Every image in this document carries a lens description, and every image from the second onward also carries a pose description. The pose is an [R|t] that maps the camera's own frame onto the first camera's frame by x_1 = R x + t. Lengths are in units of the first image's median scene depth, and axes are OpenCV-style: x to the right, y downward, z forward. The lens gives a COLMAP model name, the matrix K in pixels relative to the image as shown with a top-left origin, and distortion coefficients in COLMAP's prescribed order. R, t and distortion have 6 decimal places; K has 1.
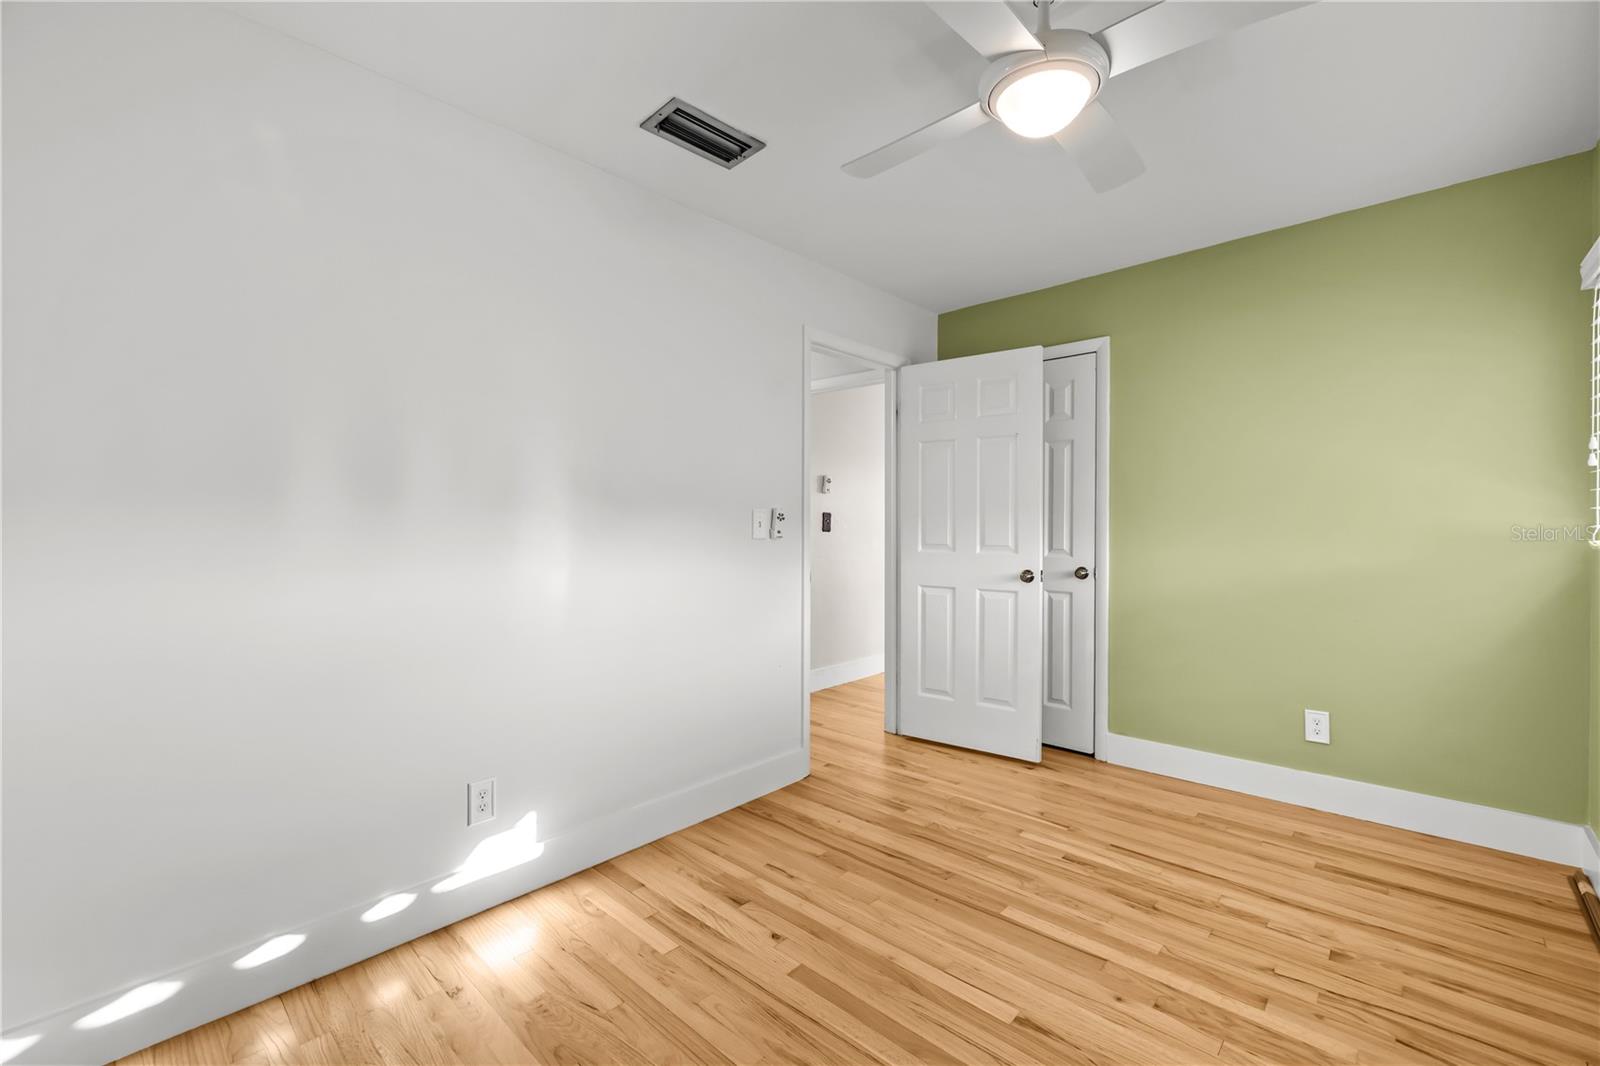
lens RADIAL K [[686.8, 0, 776.2], [0, 686.8, 529.4], [0, 0, 1]] dist [-0.000585, -0.000026]
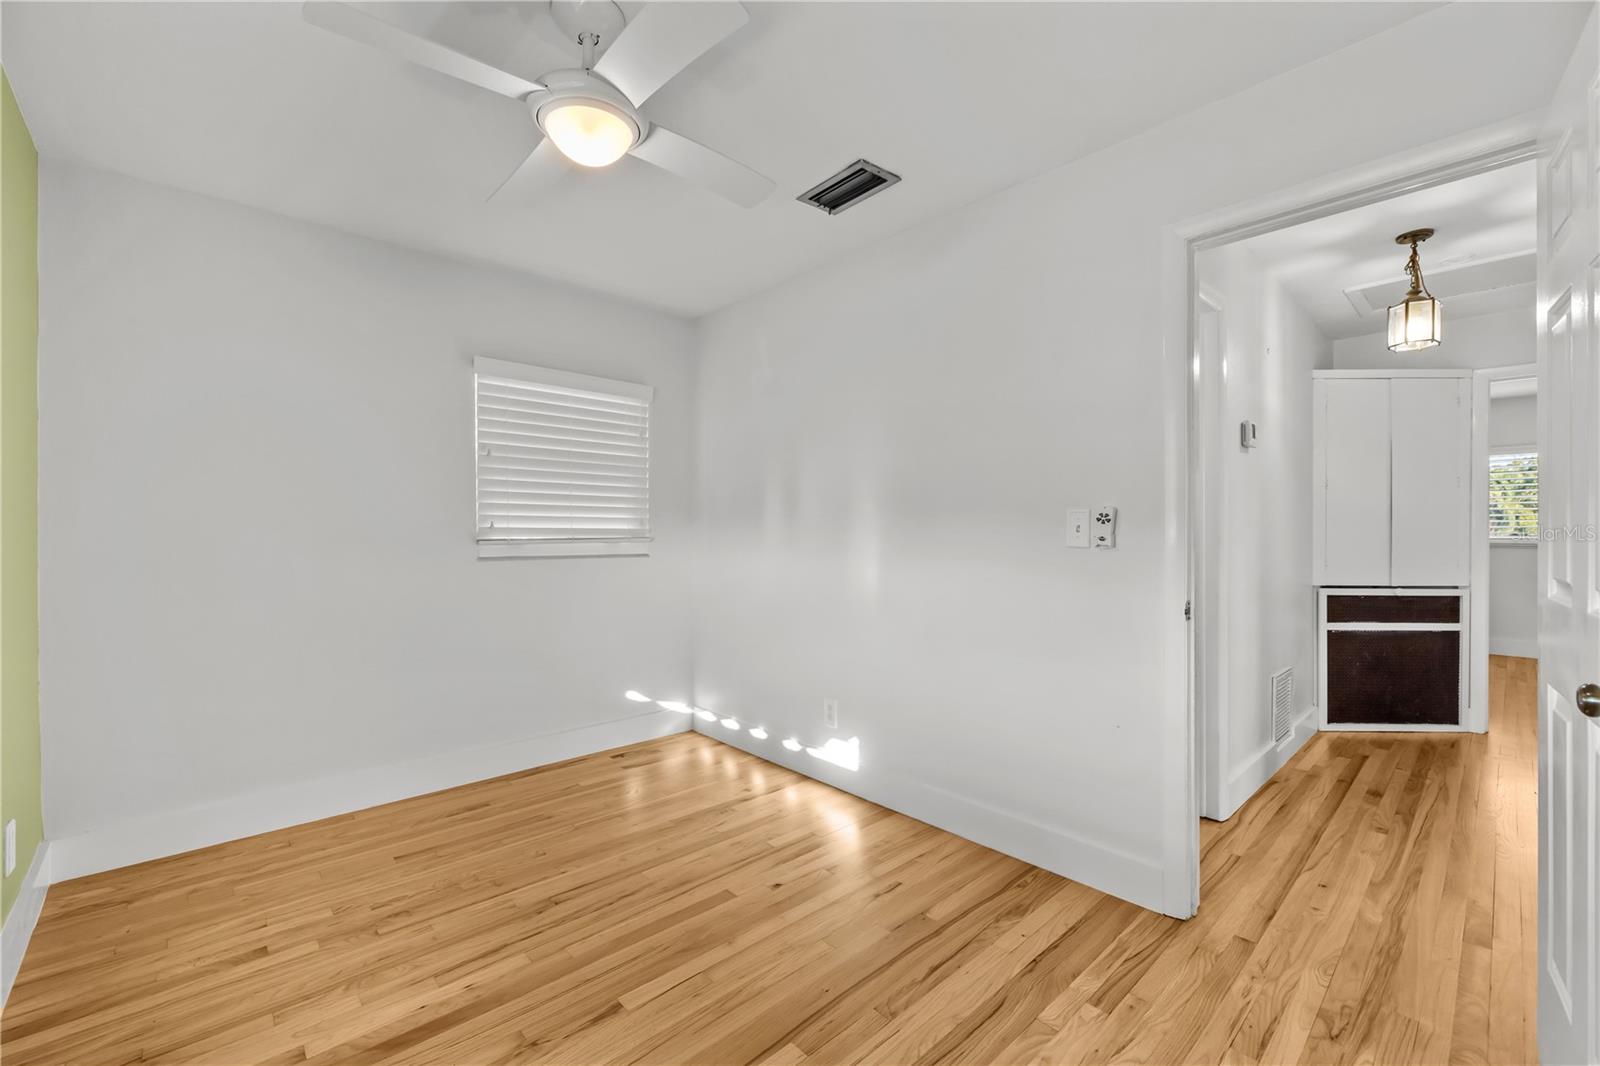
lens RADIAL K [[658.0, 0, 802.8], [0, 658.0, 528.6], [0, 0, 1]] dist [-0.001681, 0.000029]
pose [[-0.059565, -0.002822, -0.998220, 1.088727], [-0.006324, 0.999977, -0.002450, -0.004505], [0.998204, 0.006167, -0.059582, 1.092070]]
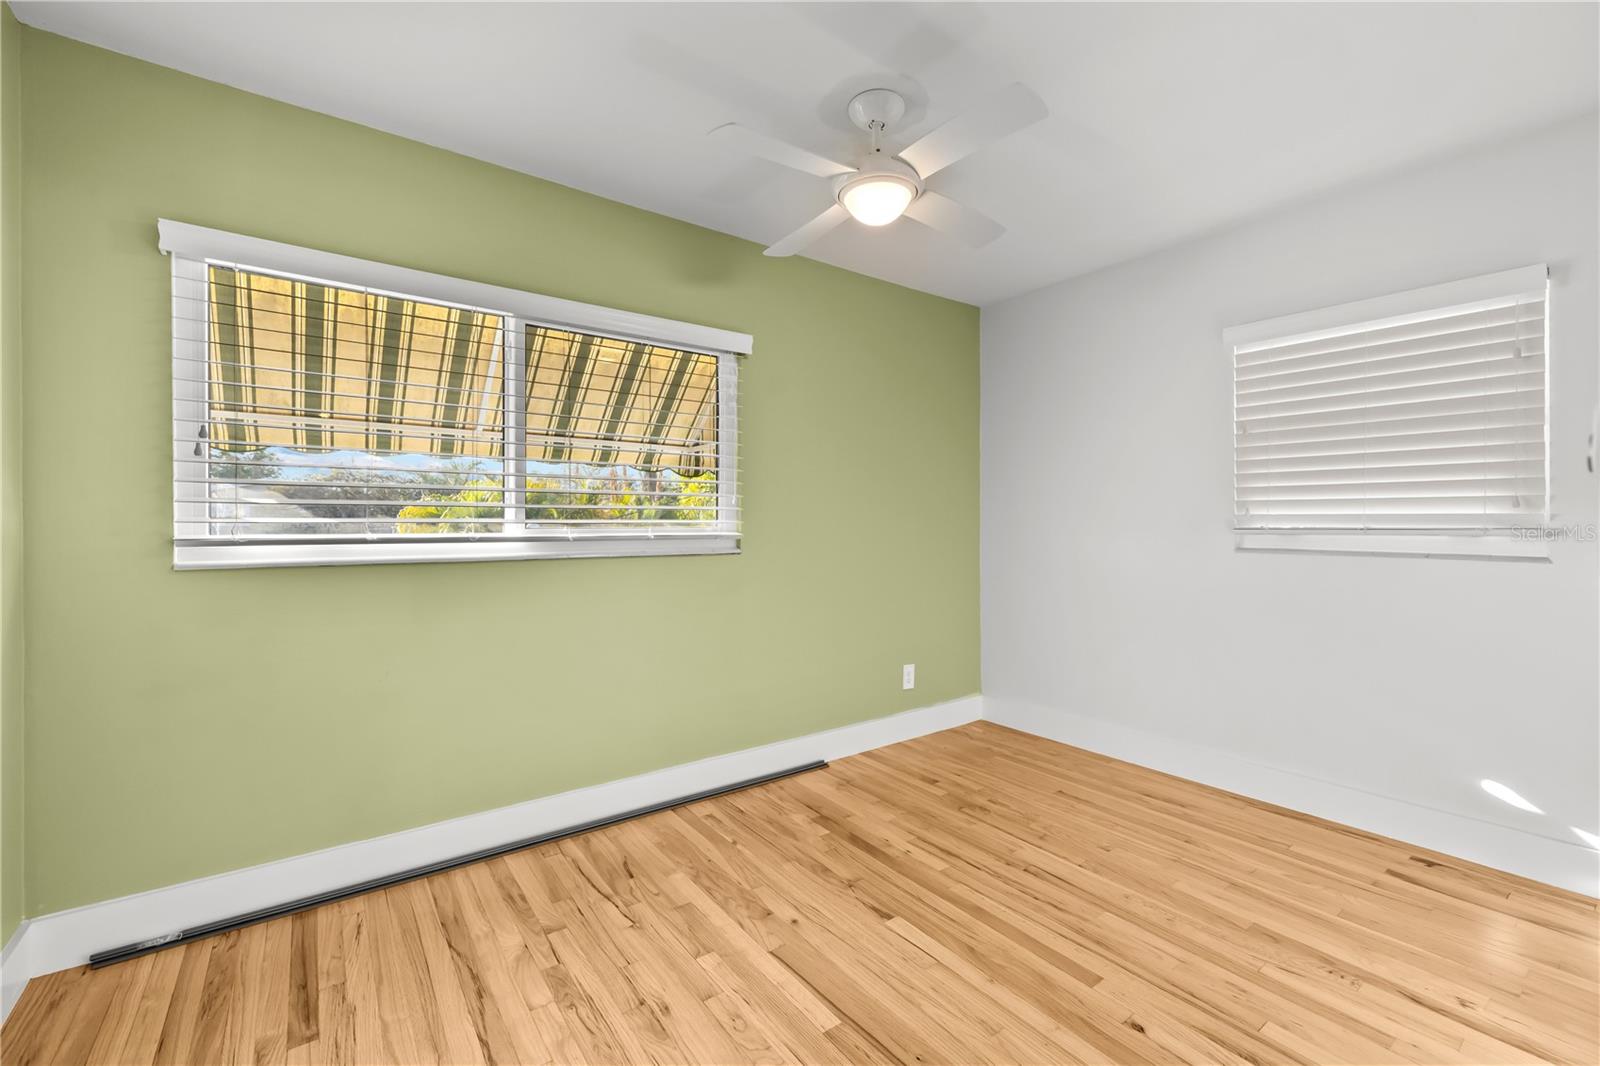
lens RADIAL K [[658.0, 0, 802.8], [0, 658.0, 528.6], [0, 0, 1]] dist [-0.001681, 0.000029]
pose [[-0.987567, 0.001840, 0.157186, 0.261520], [0.004612, 0.999840, 0.017278, -0.005647], [-0.157129, 0.017788, -0.987418, 1.788447]]
